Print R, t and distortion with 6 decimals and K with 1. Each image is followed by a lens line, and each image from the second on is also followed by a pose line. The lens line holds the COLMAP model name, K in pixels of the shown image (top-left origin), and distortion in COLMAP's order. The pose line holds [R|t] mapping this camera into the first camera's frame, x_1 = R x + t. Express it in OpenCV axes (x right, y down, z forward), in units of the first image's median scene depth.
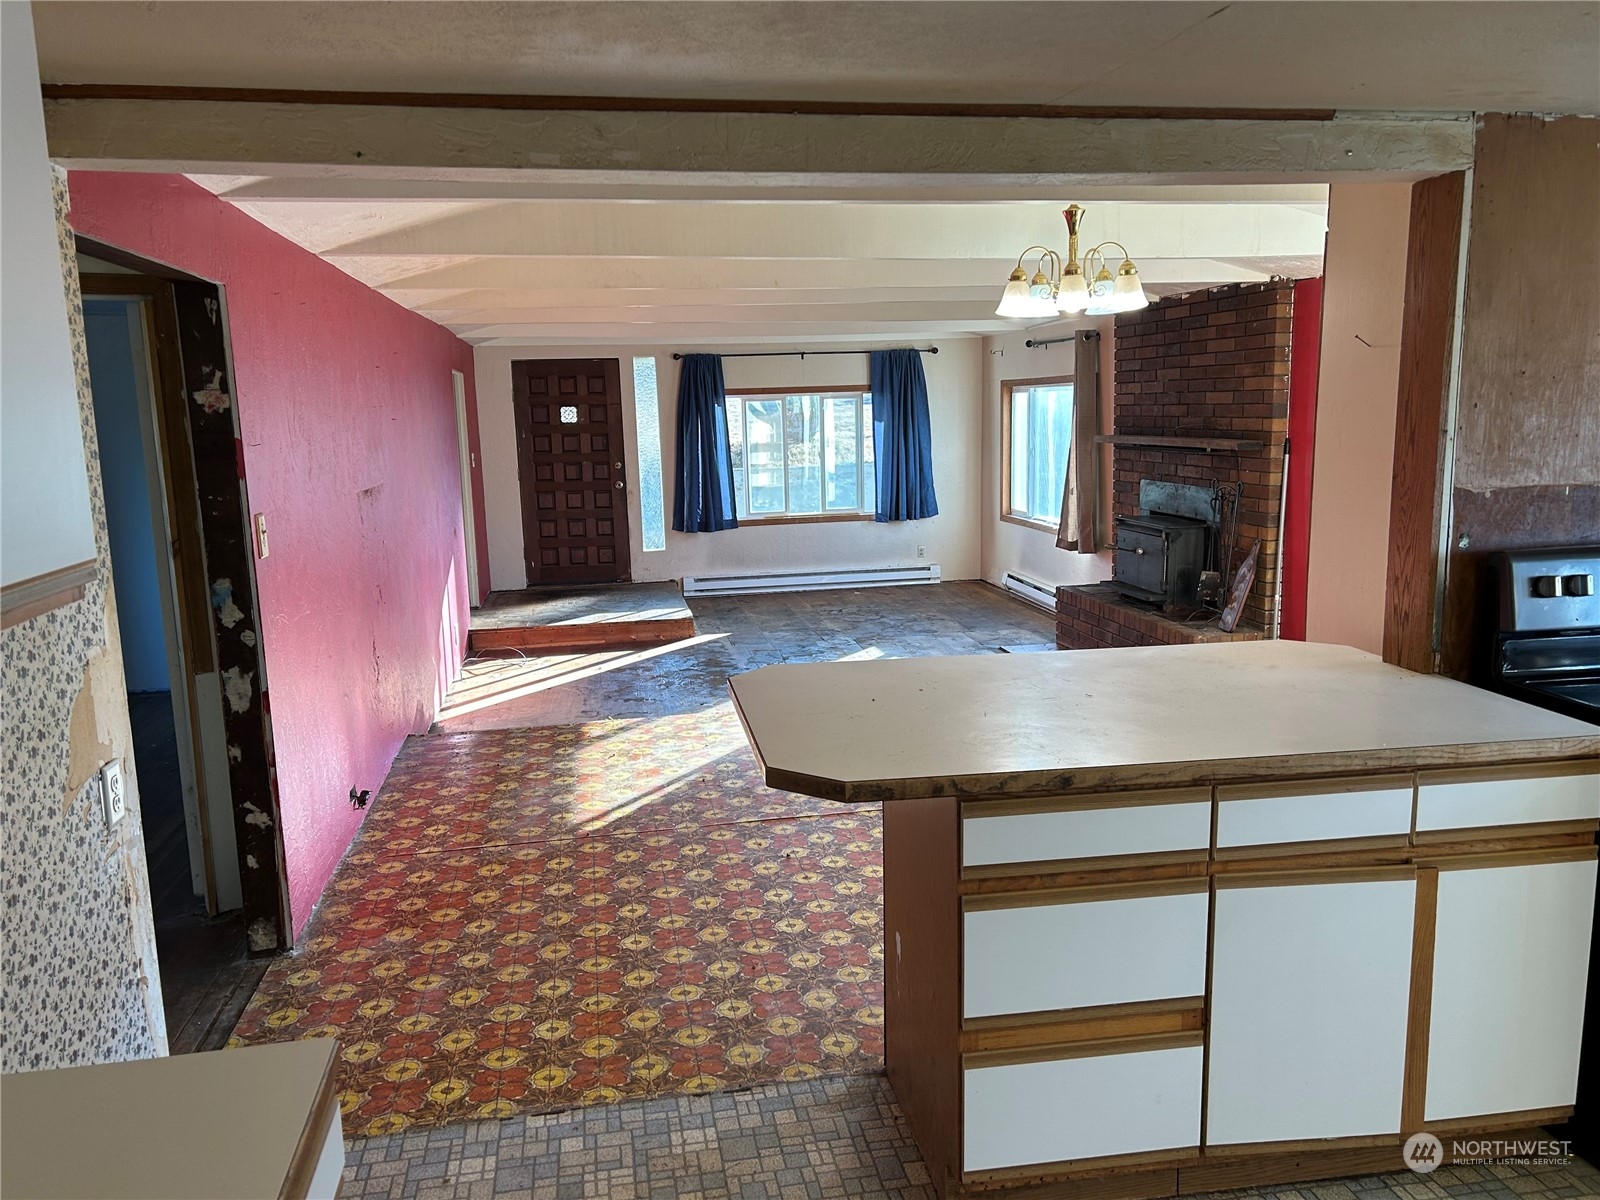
lens RADIAL K [[1218.3, 0, 800.0], [0, 1218.3, 600.0], [0, 0, 1]] dist [0.083419, -0.005381]
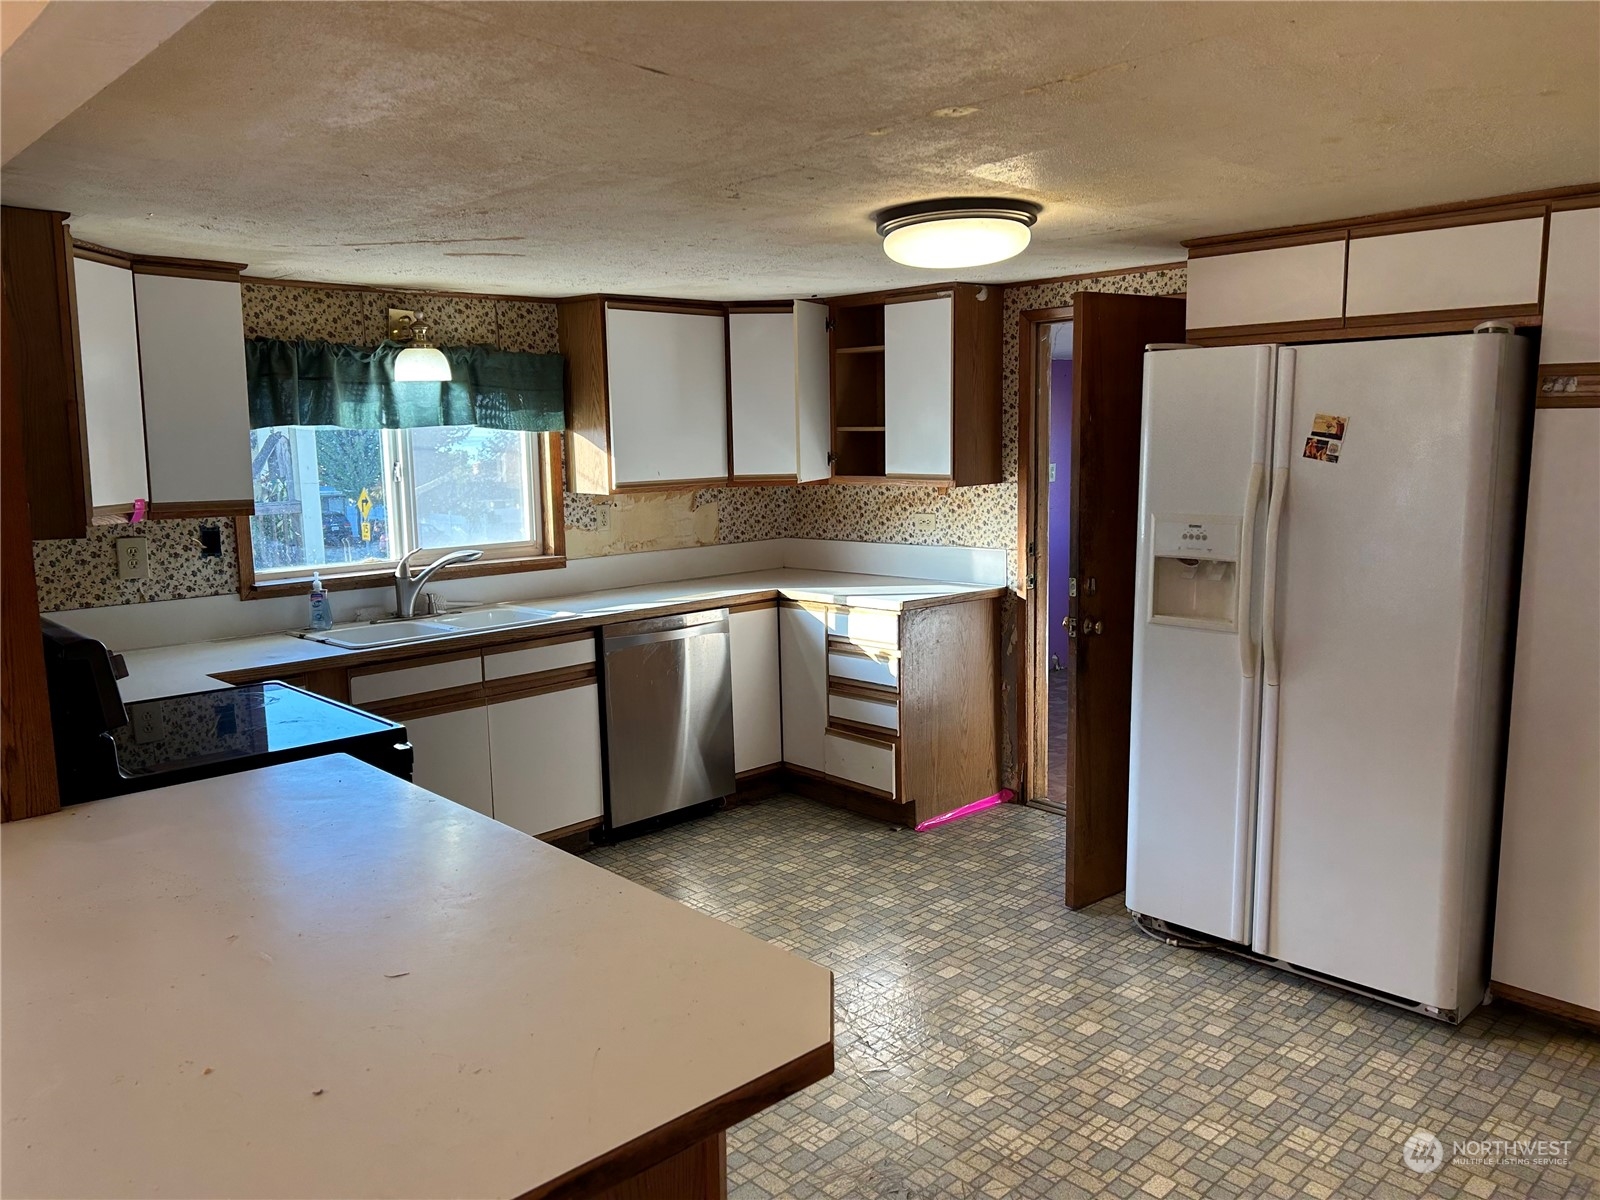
lens RADIAL K [[1218.3, 0, 800.0], [0, 1218.3, 600.0], [0, 0, 1]] dist [0.083419, -0.005381]
pose [[-0.545518, -0.088606, 0.833402, -0.105391], [0.163761, 0.963959, 0.209679, -0.040450], [-0.821945, 0.250862, -0.511346, 0.243207]]
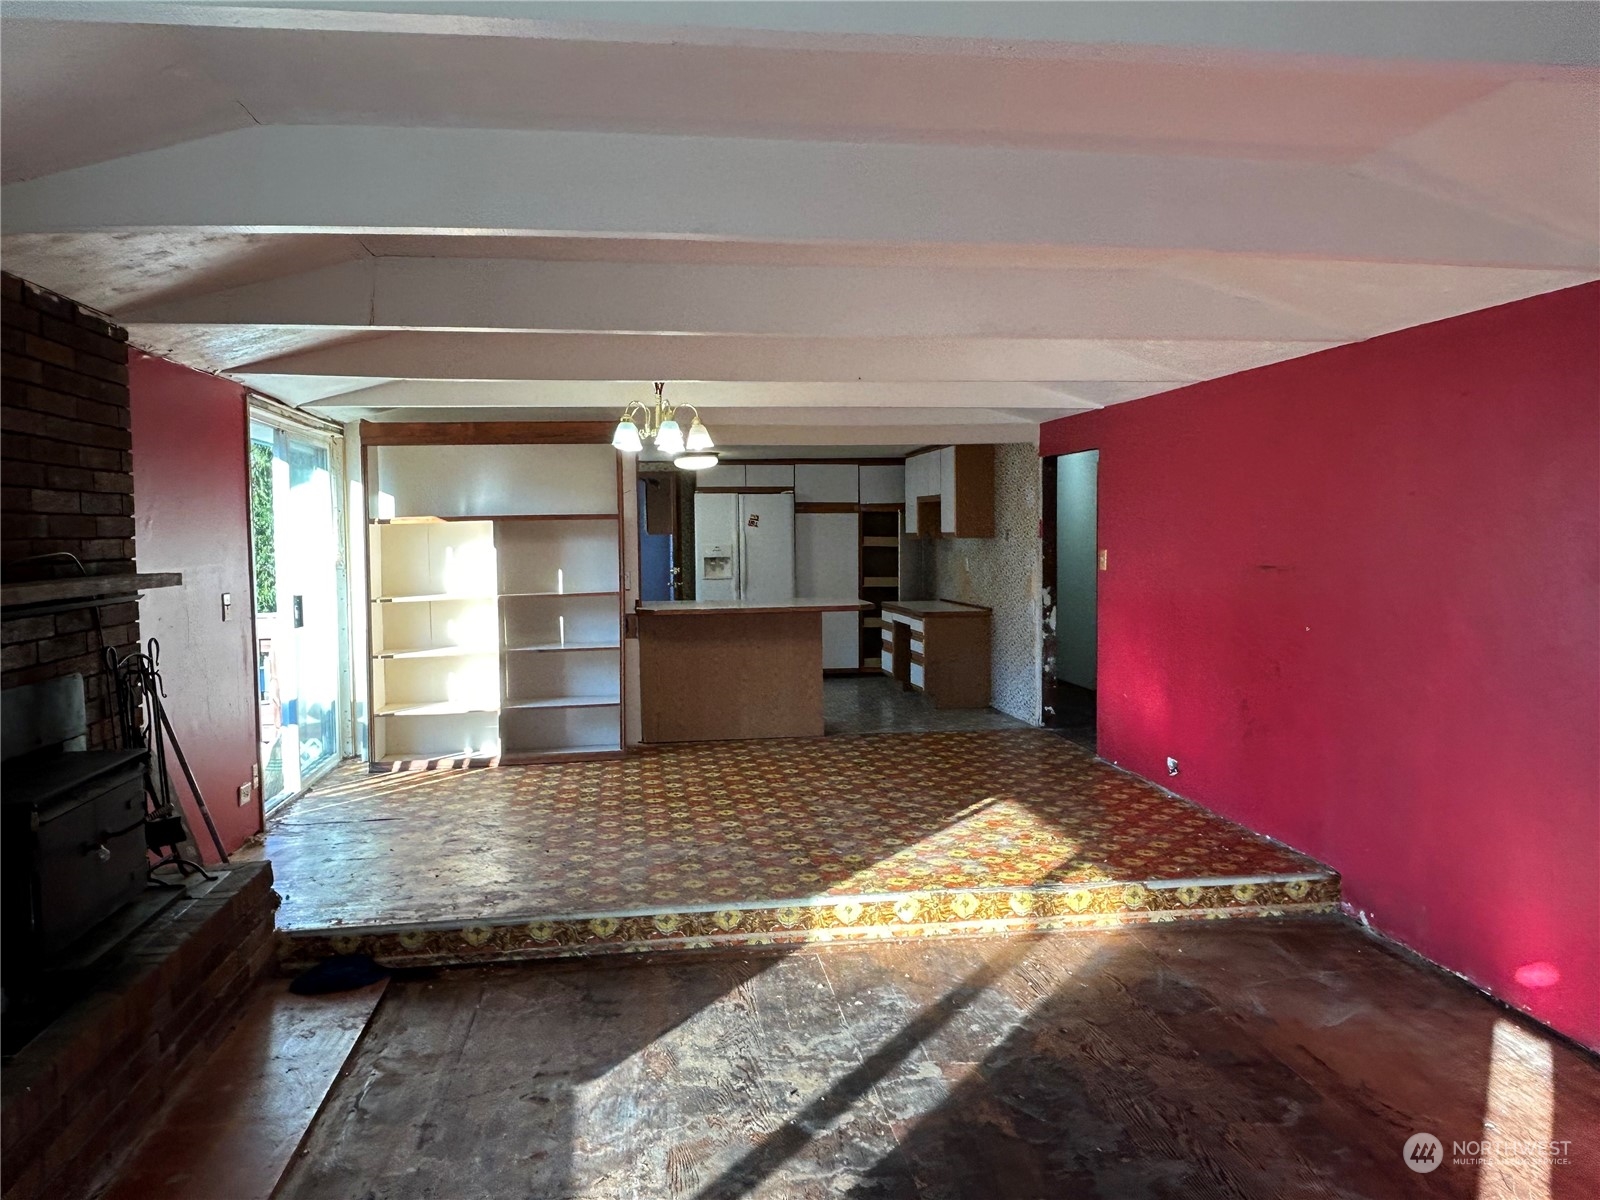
lens RADIAL K [[1185.5, 0, 798.6], [0, 1185.5, 589.5], [0, 0, 1]] dist [0.038752, -0.089887]
pose [[-0.998899, 0.033930, 0.032399, 0.007370], [0.039860, 0.978009, 0.204719, -0.140373], [-0.024741, 0.205785, -0.978284, 0.962868]]
